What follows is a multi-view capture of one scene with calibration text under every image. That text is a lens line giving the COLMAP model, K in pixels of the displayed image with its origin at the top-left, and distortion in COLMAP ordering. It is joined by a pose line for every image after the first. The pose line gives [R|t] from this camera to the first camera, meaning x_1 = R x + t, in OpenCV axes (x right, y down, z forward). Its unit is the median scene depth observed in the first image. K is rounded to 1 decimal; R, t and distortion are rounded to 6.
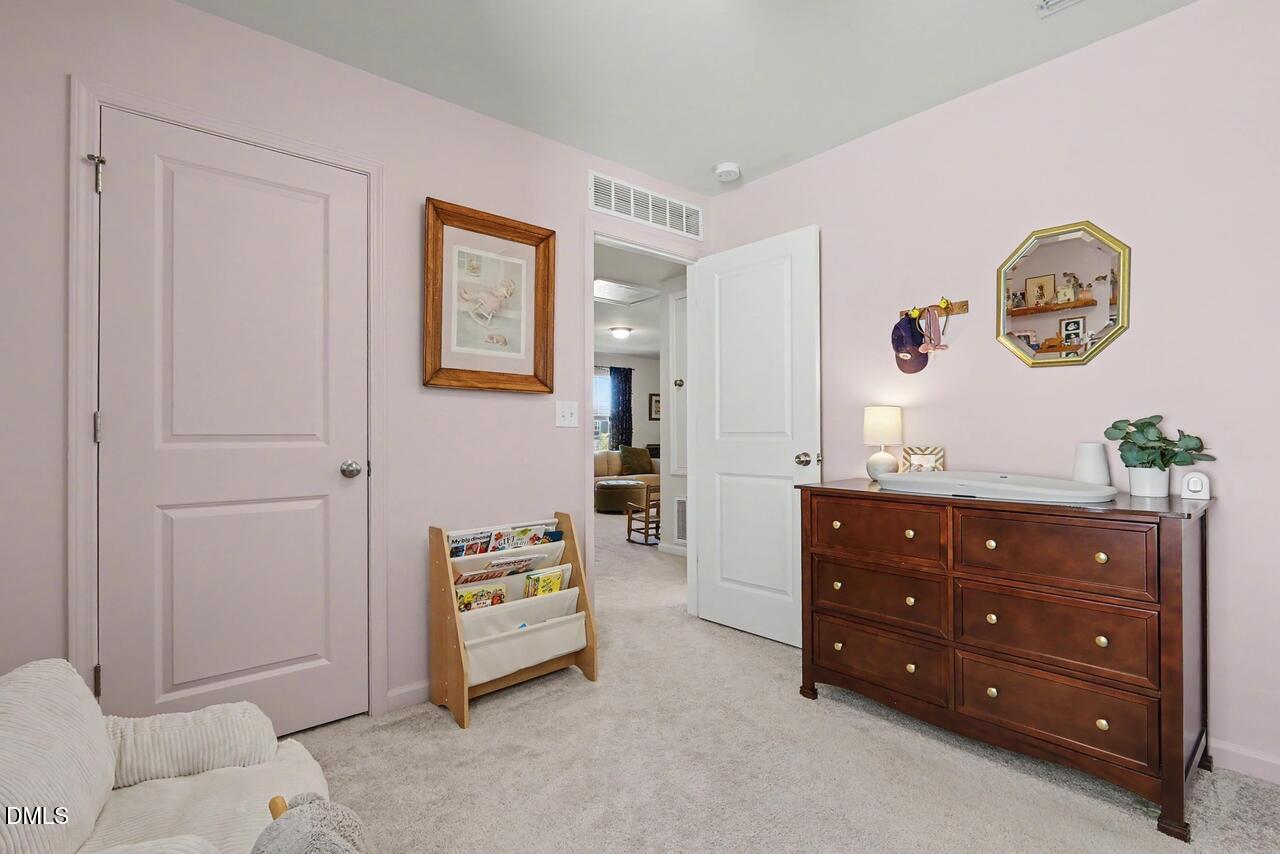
lens RADIAL K [[592.6, 0, 643.4], [0, 592.6, 426.5], [0, 0, 1]] dist [-0.010032, 0.003042]
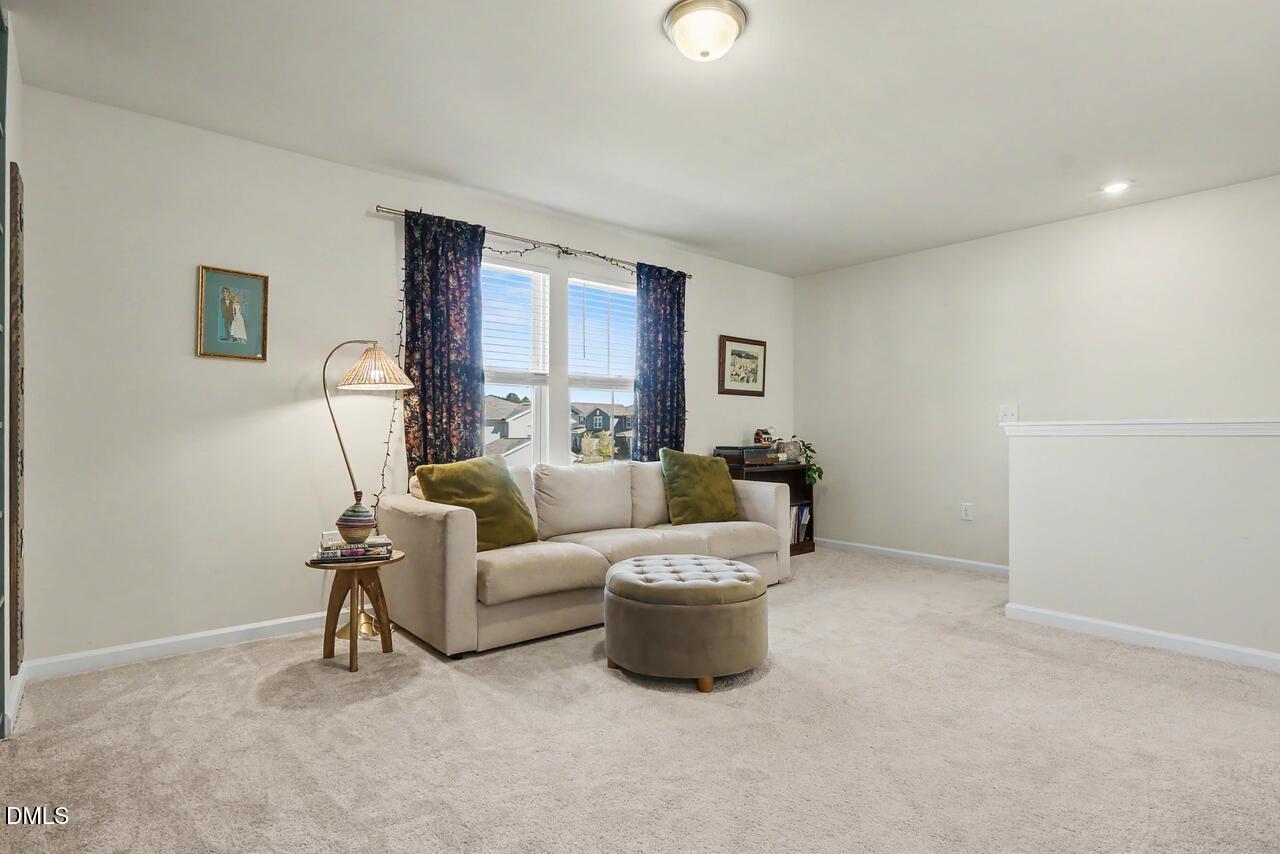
lens RADIAL K [[645.8, 0, 637.8], [0, 645.8, 426.2], [0, 0, 1]] dist [-0.000110, -0.000001]
pose [[0.999869, 0.007037, -0.014570, -0.046961], [-0.007120, 0.999959, -0.005648, 0.018025], [0.014530, 0.005751, 0.999878, 0.527904]]
